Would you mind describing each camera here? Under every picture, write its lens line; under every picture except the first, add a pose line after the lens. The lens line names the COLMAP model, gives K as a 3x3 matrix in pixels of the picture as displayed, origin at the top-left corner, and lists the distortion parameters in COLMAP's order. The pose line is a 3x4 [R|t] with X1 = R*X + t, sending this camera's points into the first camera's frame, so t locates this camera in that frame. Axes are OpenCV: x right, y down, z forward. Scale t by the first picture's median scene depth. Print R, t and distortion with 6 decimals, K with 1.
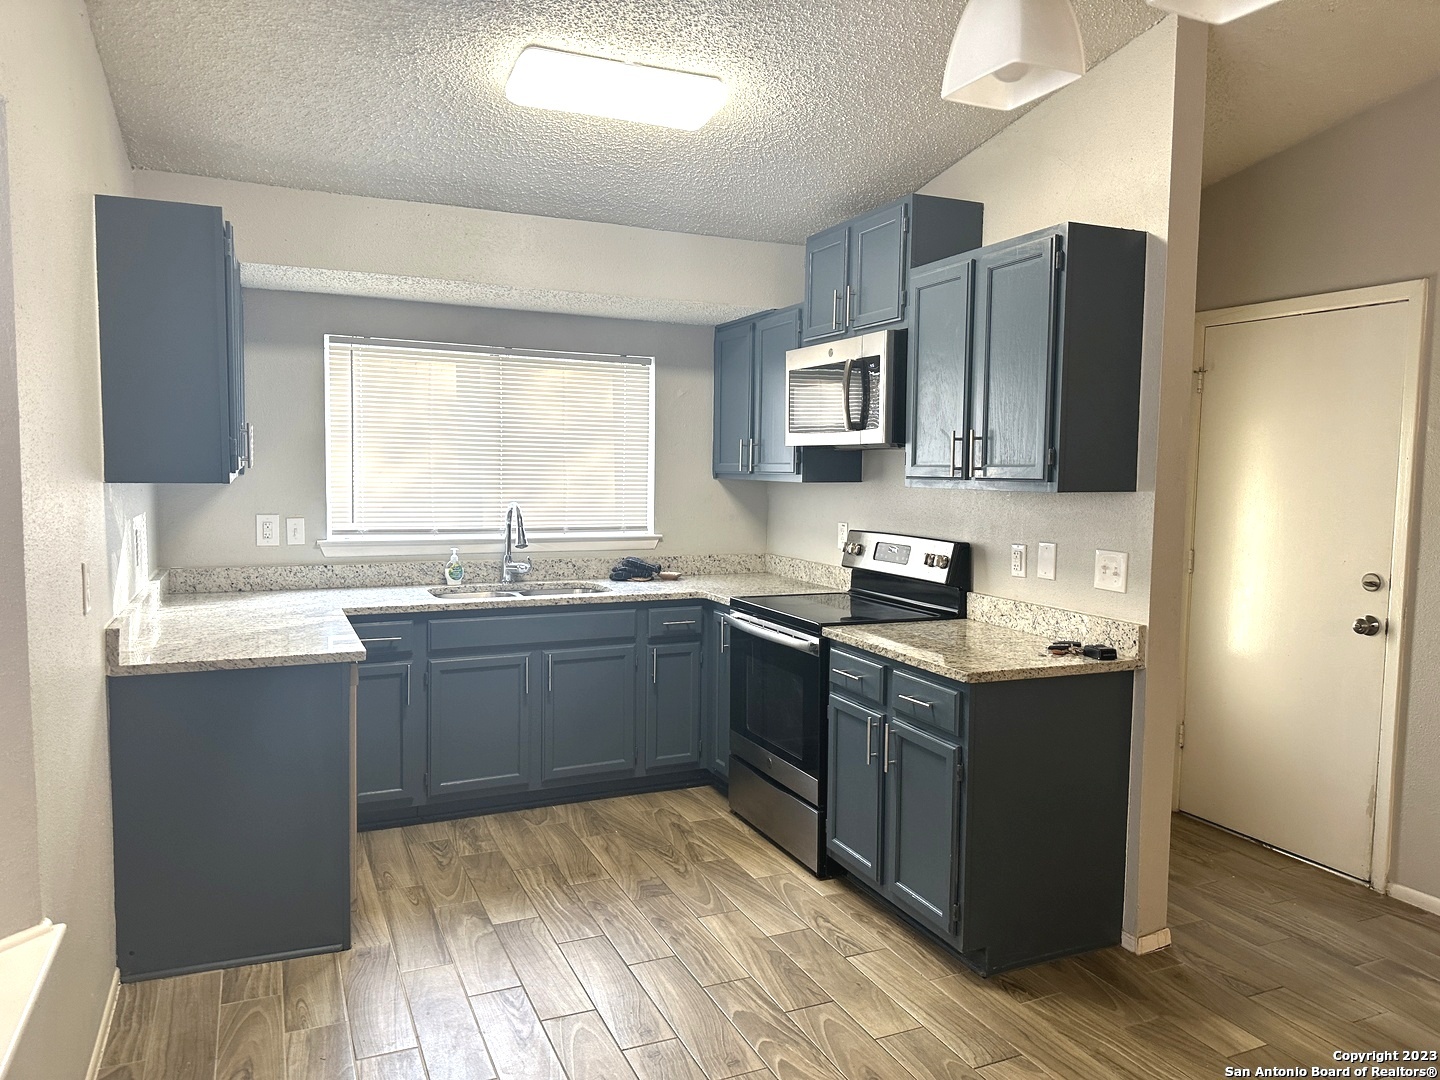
lens RADIAL K [[1006.2, 0, 720.0], [0, 1006.2, 540.0], [0, 0, 1]] dist [0.154161, -0.283096]
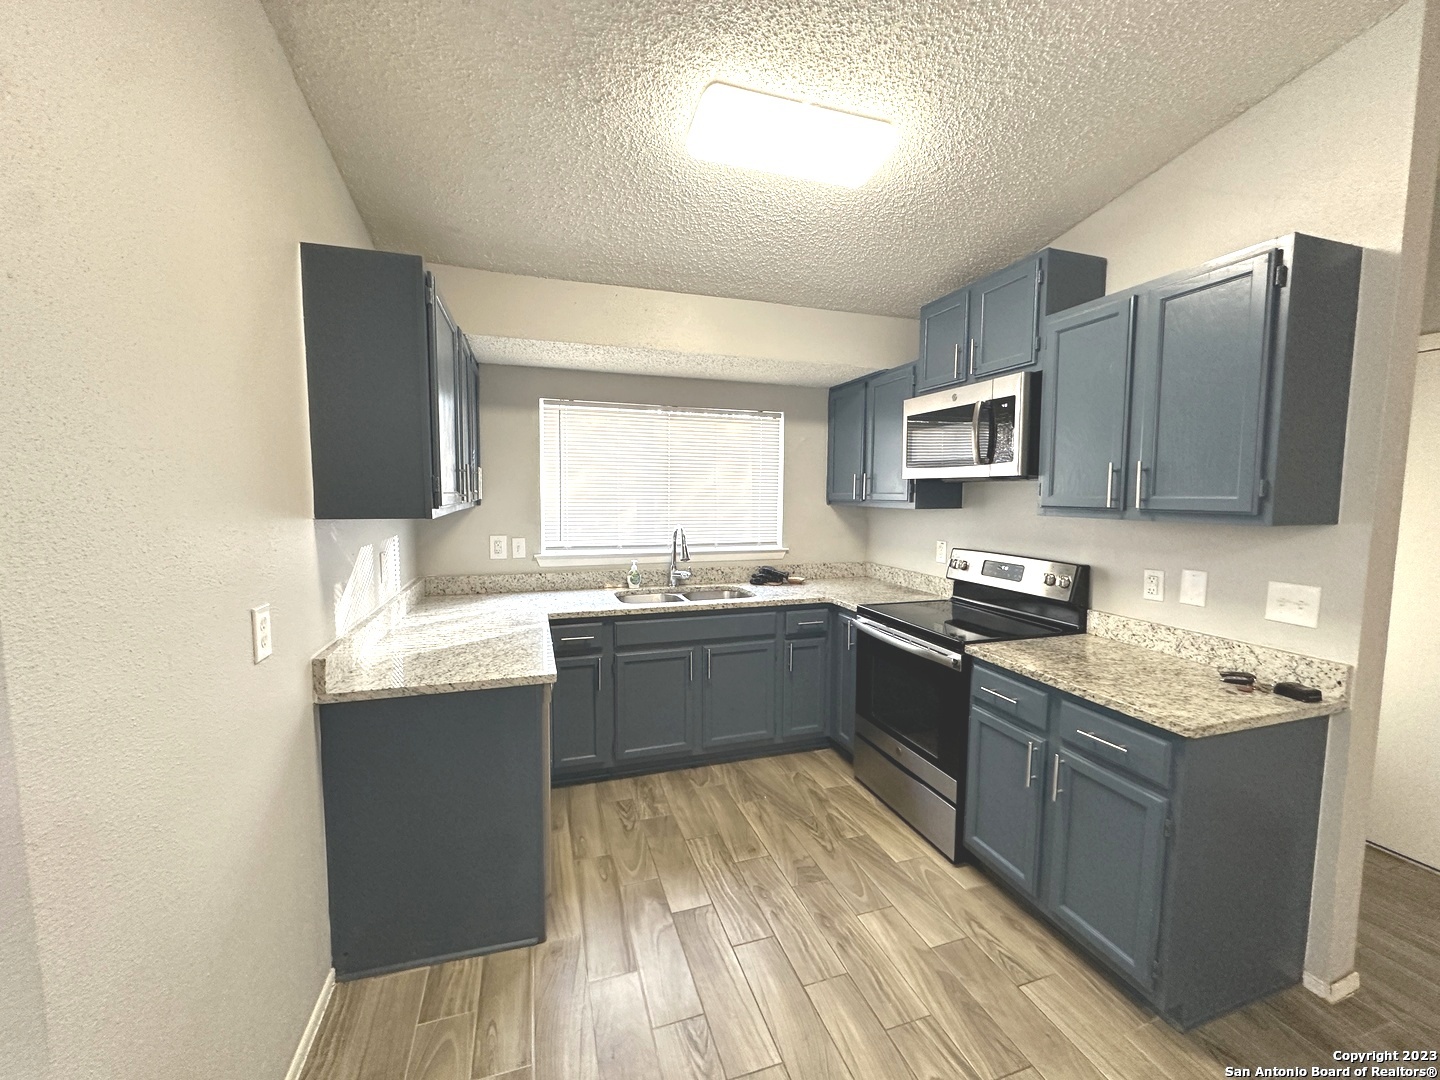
lens RADIAL K [[572.7, 0, 721.8], [0, 572.7, 538.8], [0, 0, 1]] dist [-0.002667, 0.000332]
pose [[0.994867, 0.001951, -0.101174, -0.093110], [-0.001215, 0.999972, 0.007335, -0.030707], [0.101186, -0.007175, 0.994842, 0.345673]]
